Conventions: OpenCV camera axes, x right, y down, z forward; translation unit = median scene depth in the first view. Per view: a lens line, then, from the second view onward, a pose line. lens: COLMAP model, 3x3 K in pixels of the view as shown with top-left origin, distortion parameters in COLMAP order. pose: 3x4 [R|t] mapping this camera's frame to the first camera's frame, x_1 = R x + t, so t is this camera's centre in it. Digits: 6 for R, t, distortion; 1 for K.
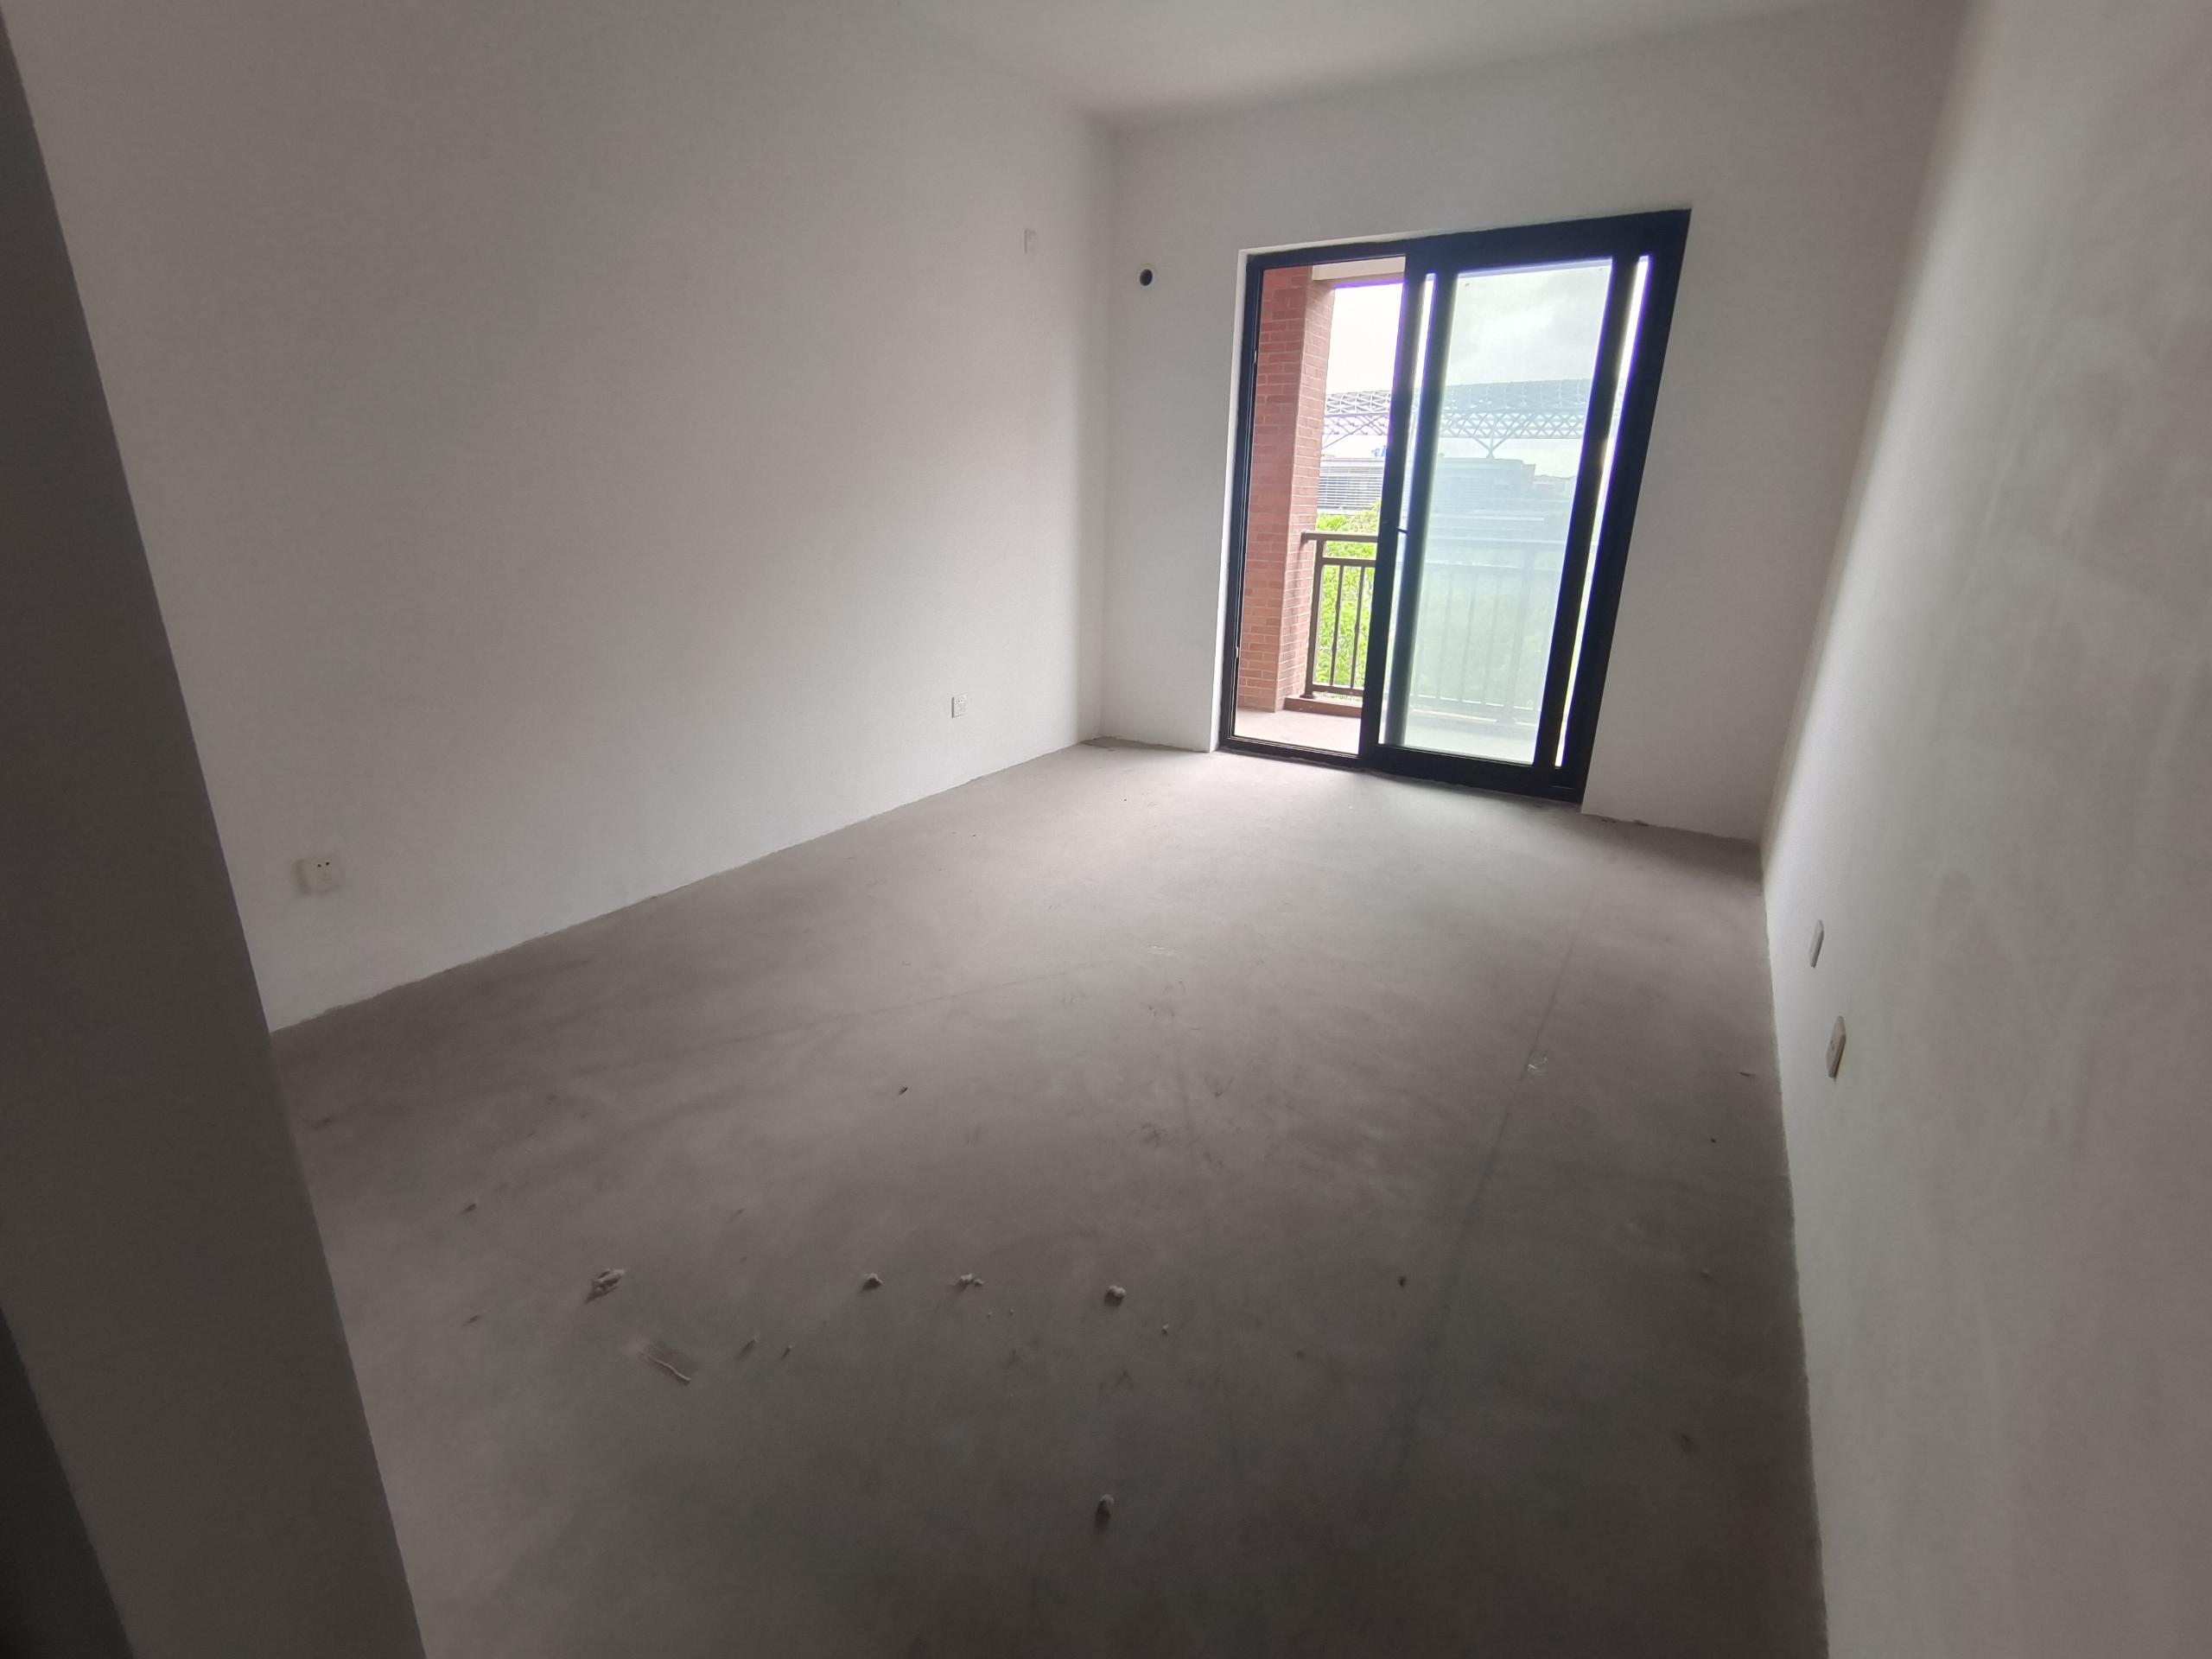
lens RADIAL K [[1028.8, 0, 1106.0], [0, 1028.8, 829.5], [0, 0, 1]] dist [0.026862, -0.000408]
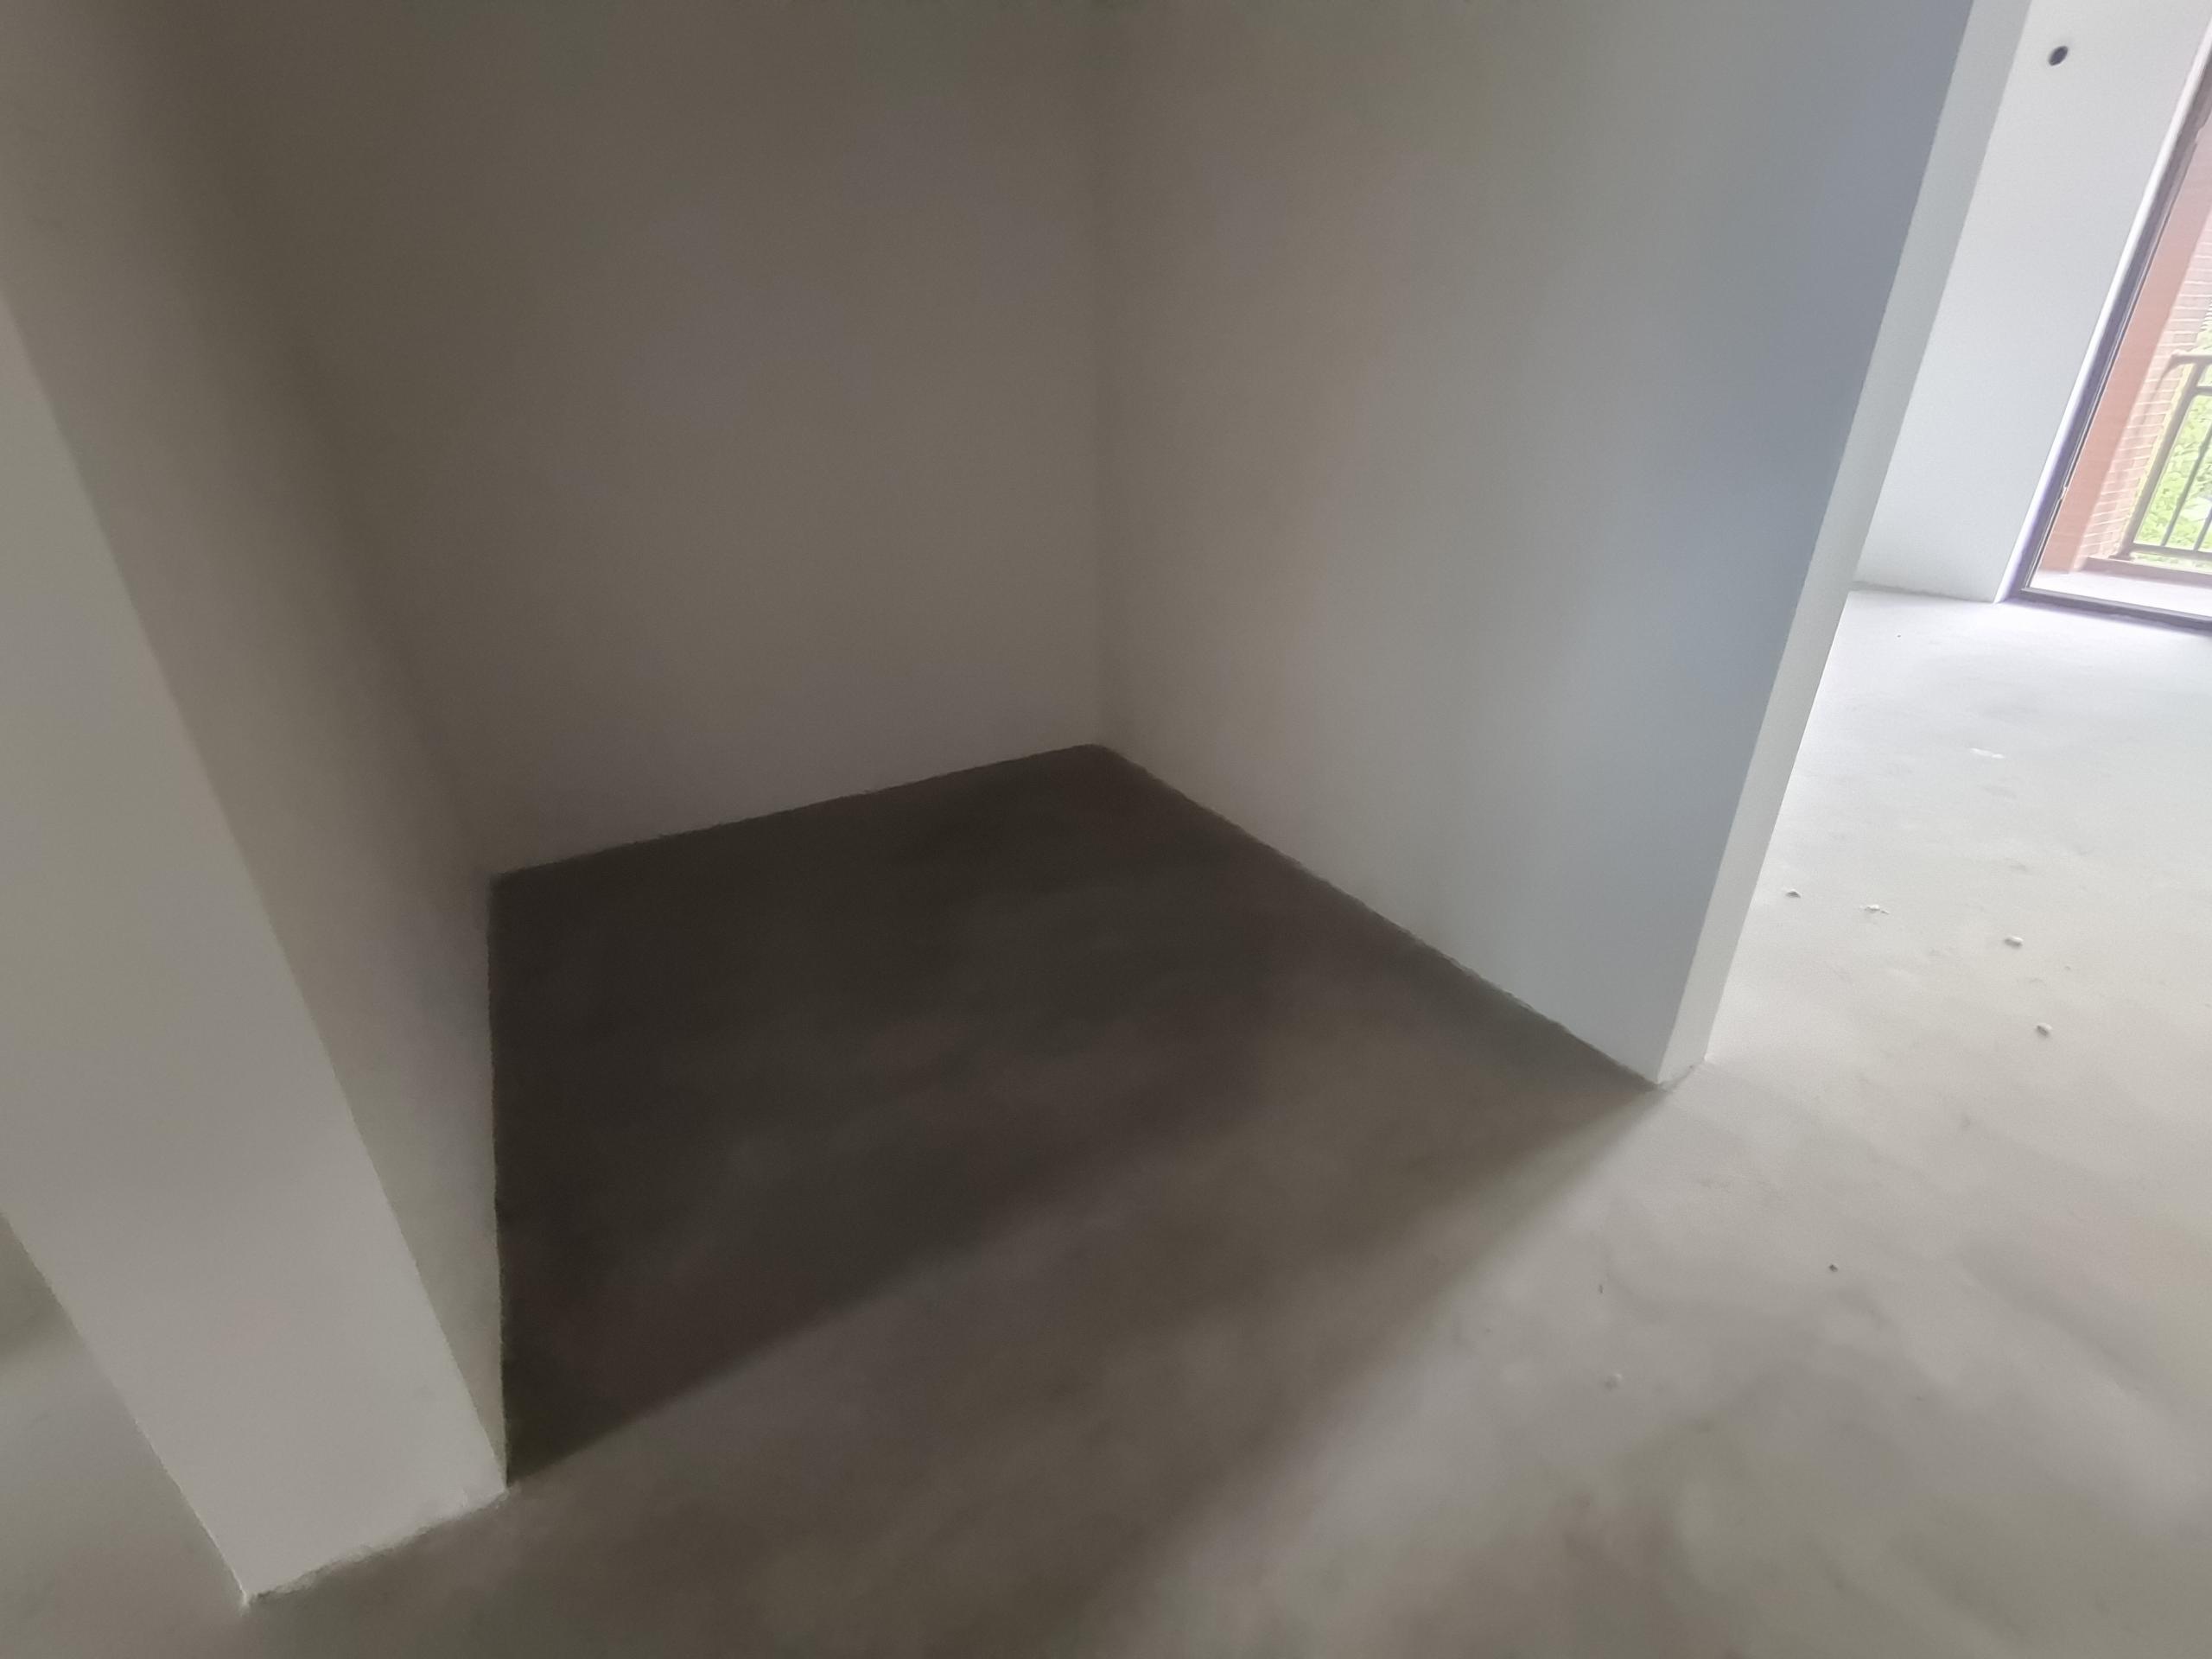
lens RADIAL K [[1028.8, 0, 1106.0], [0, 1028.8, 829.5], [0, 0, 1]] dist [0.026862, -0.000408]
pose [[0.876758, 0.183226, -0.444660, -0.115953], [-0.126023, 0.979804, 0.155252, 0.064534], [0.464126, -0.080081, 0.882142, -0.190220]]
